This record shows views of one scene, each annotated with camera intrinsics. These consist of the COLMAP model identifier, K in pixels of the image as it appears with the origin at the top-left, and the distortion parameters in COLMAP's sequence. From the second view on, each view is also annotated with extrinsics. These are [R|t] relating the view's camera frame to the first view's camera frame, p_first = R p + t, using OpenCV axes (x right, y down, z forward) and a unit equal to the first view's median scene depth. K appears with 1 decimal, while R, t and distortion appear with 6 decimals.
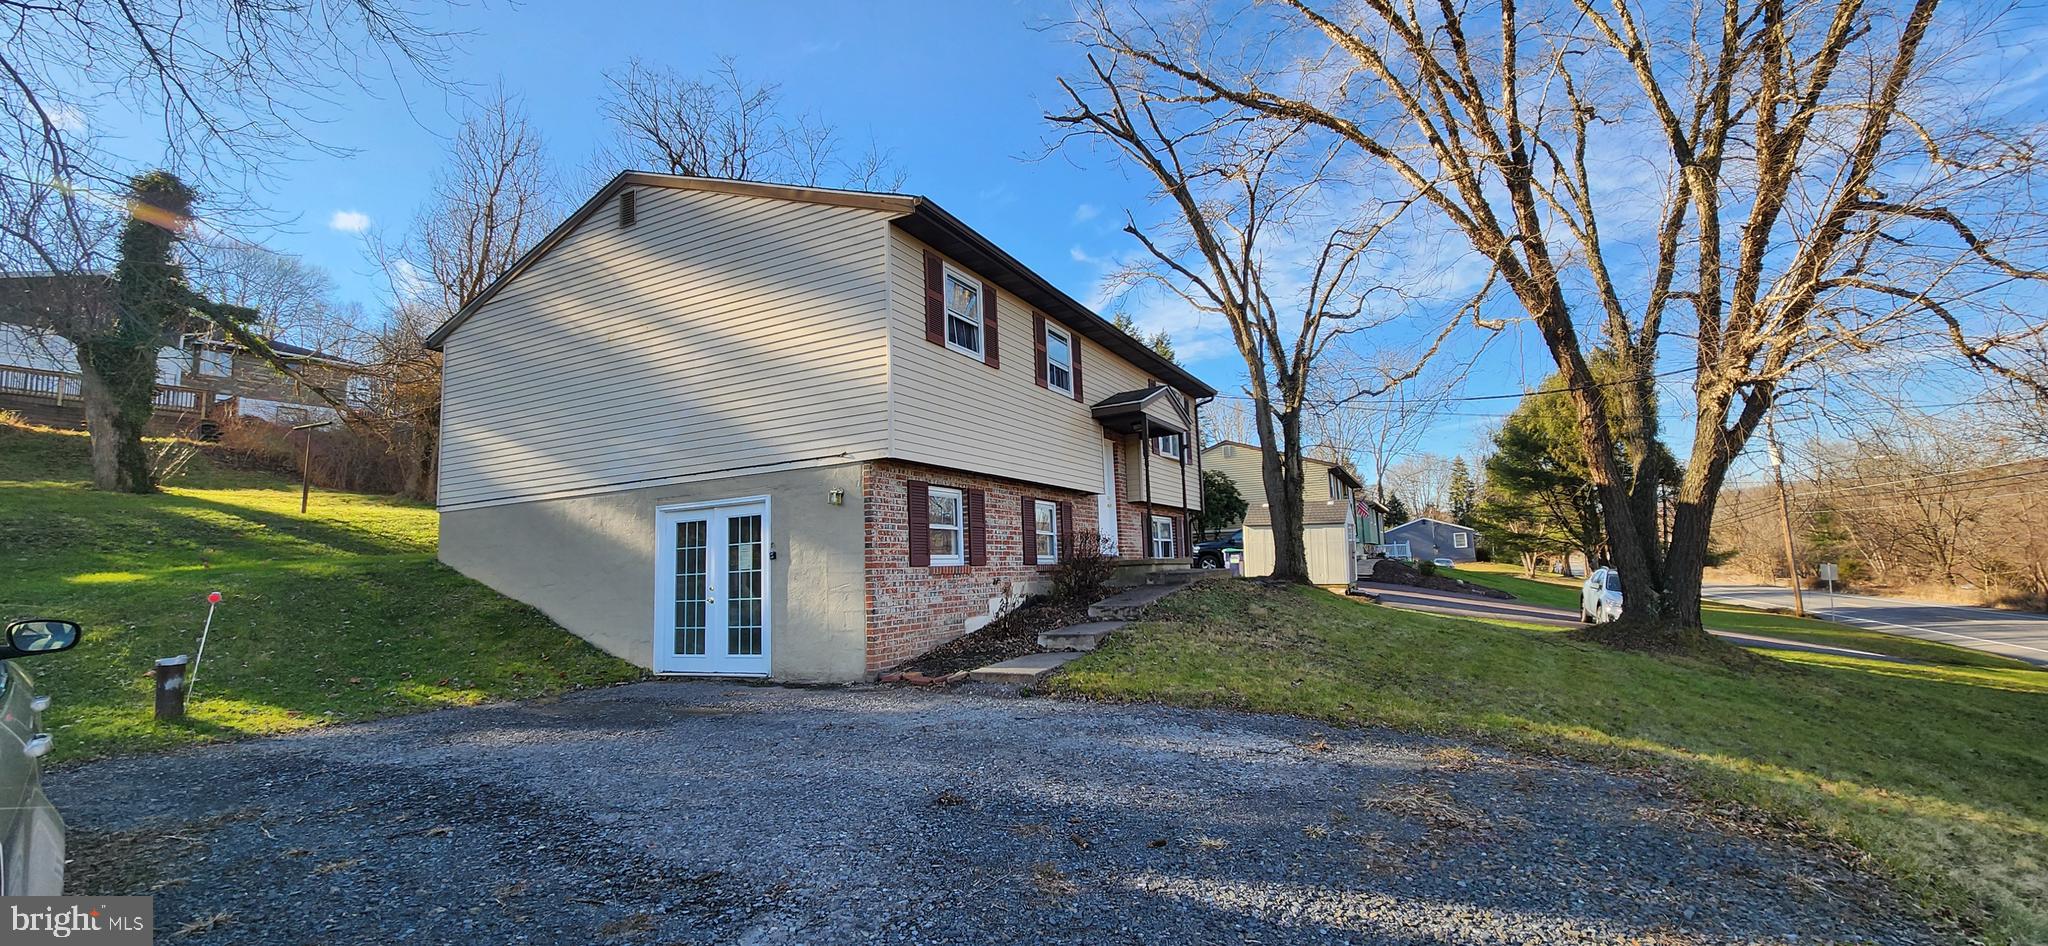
lens RADIAL K [[837.5, 0, 1035.5], [0, 837.5, 479.5], [0, 0, 1]] dist [0.001267, -0.000161]
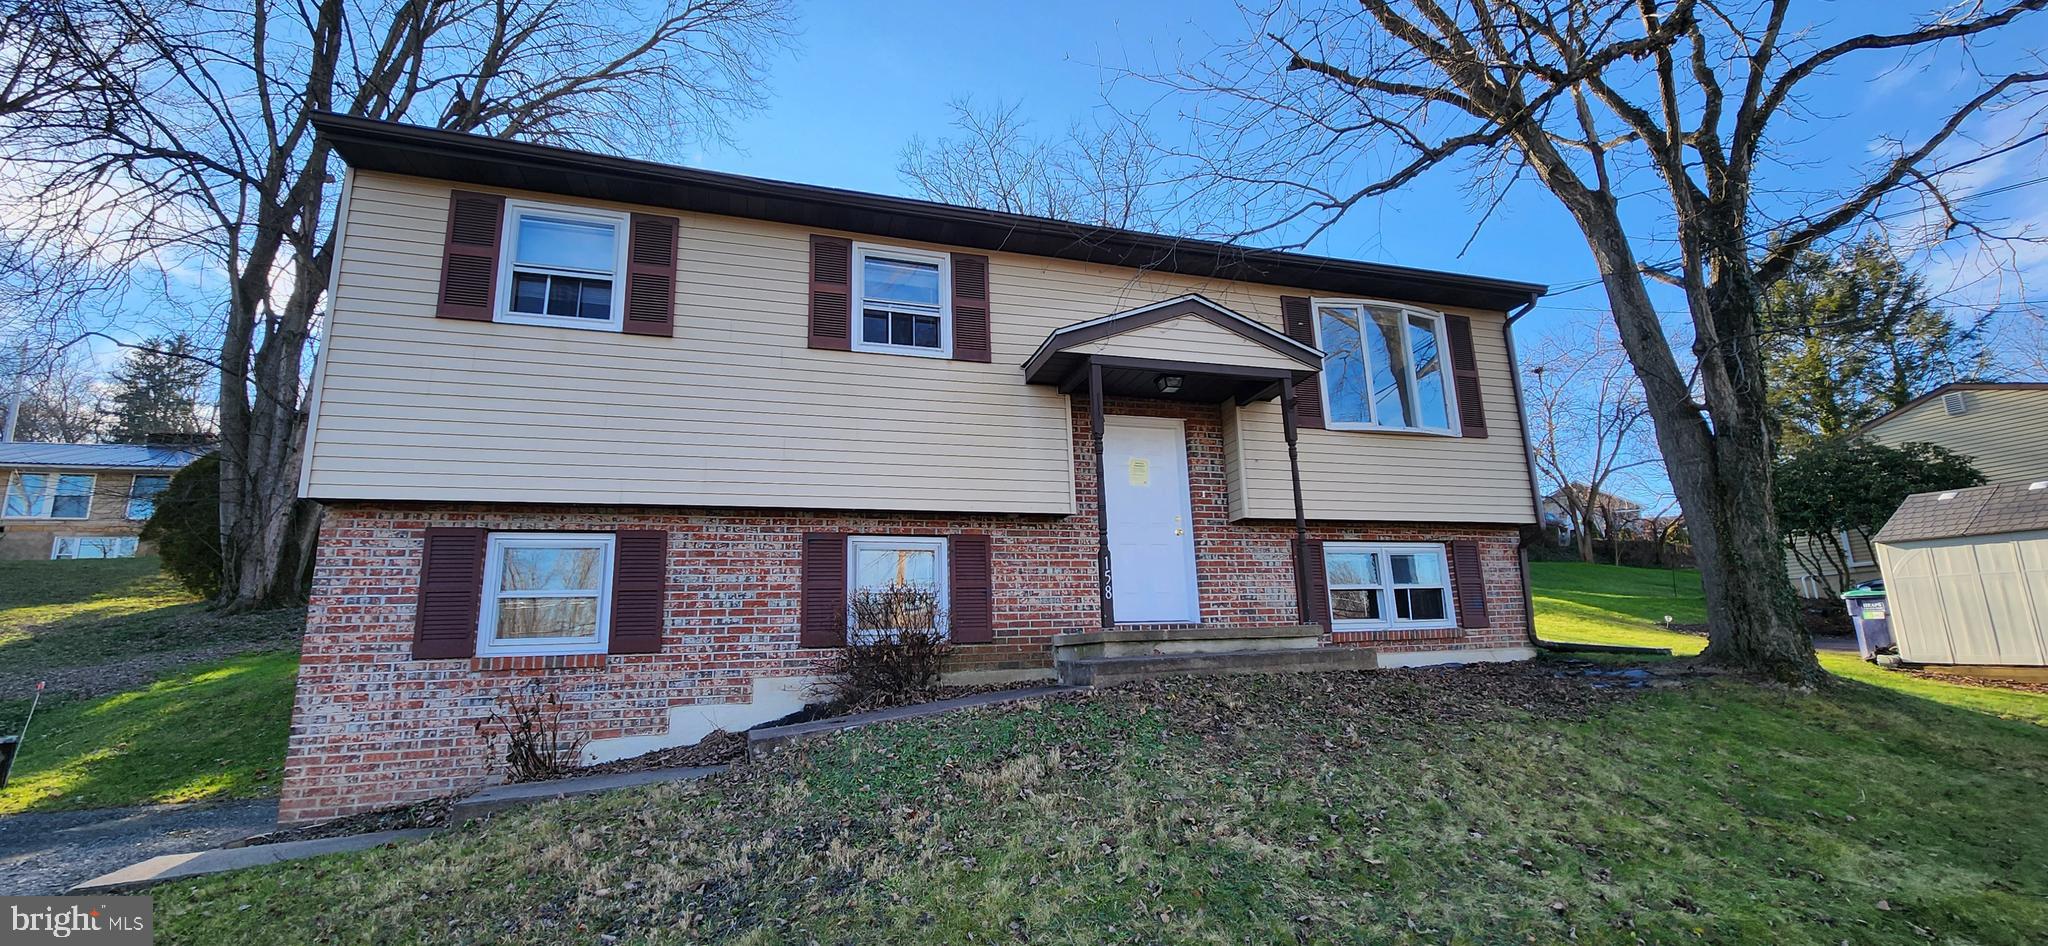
lens RADIAL K [[837.5, 0, 1035.5], [0, 837.5, 479.5], [0, 0, 1]] dist [0.001267, -0.000161]
pose [[0.715583, -0.138953, -0.684568, 0.574801], [0.089114, 0.990167, -0.107833, 0.067927], [0.692820, 0.016159, 0.720929, 0.745126]]
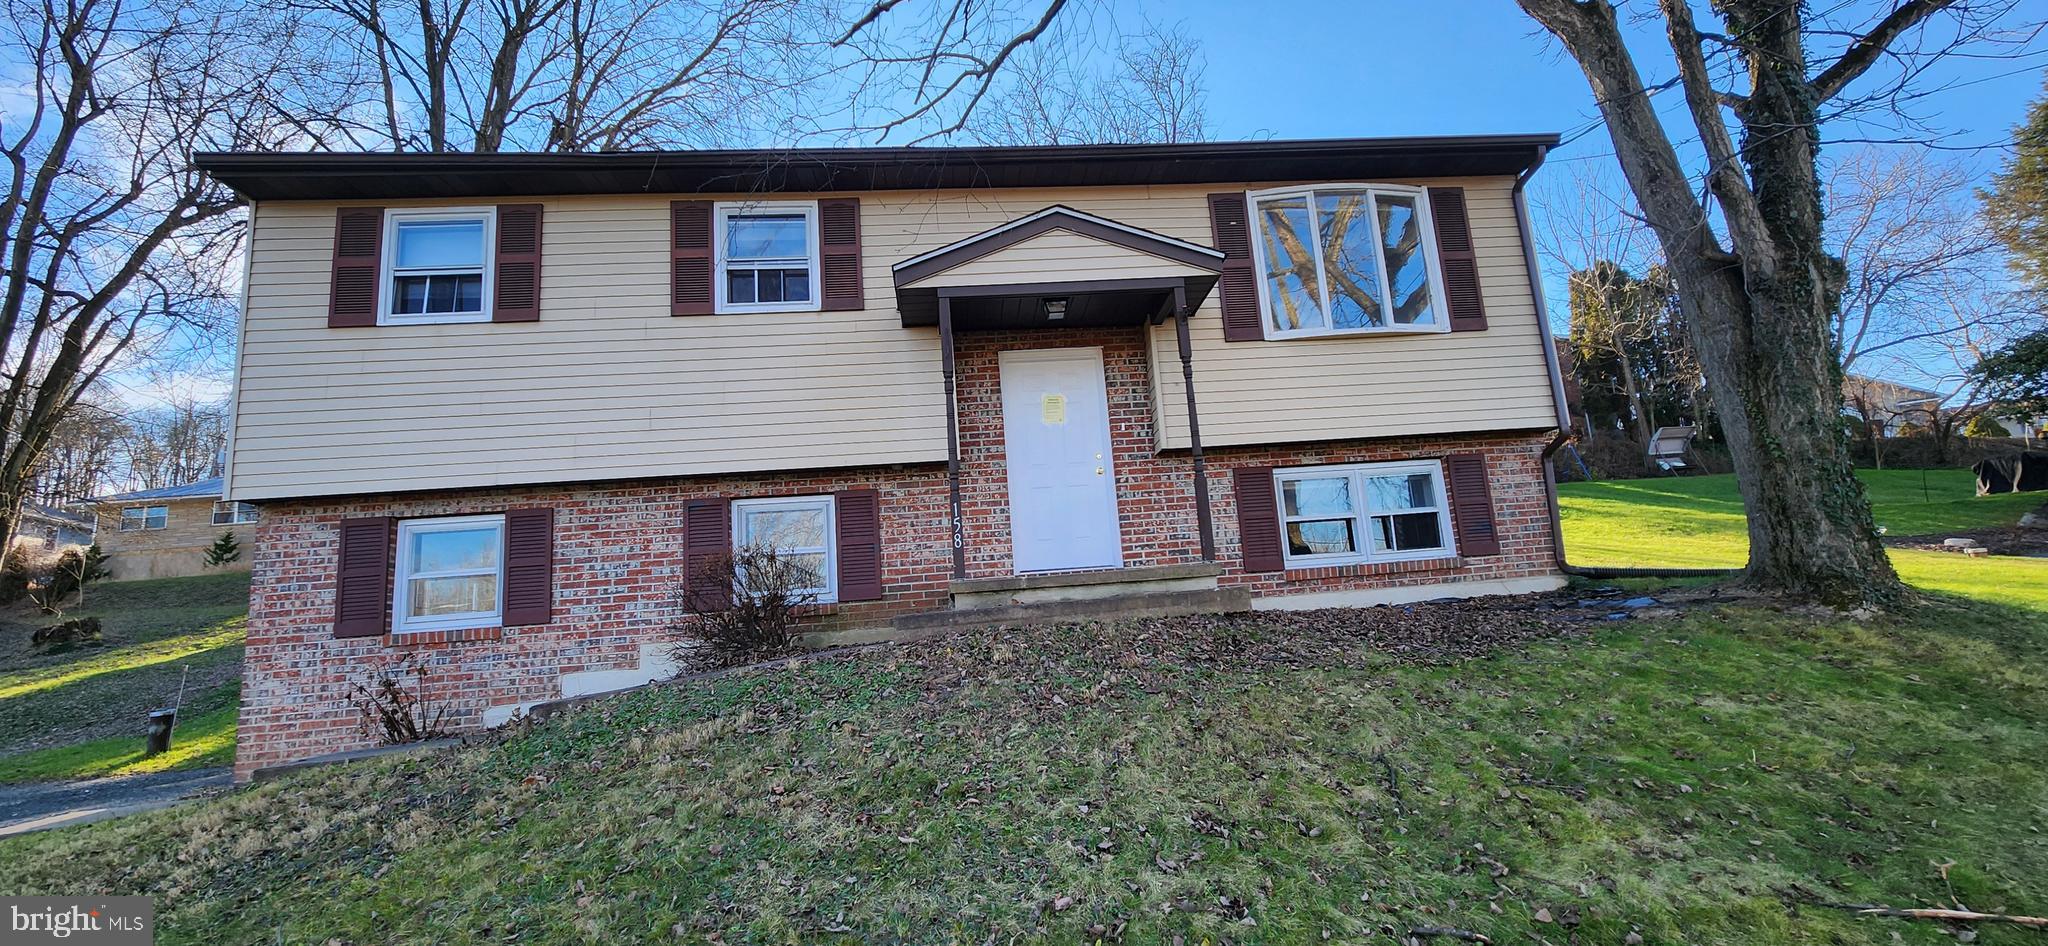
lens RADIAL K [[837.5, 0, 1035.5], [0, 837.5, 479.5], [0, 0, 1]] dist [0.001267, -0.000161]
pose [[0.539271, -0.150550, -0.828566, 0.693388], [0.149693, 0.985359, -0.081611, 0.102299], [0.828721, -0.080021, 0.553912, 0.960184]]
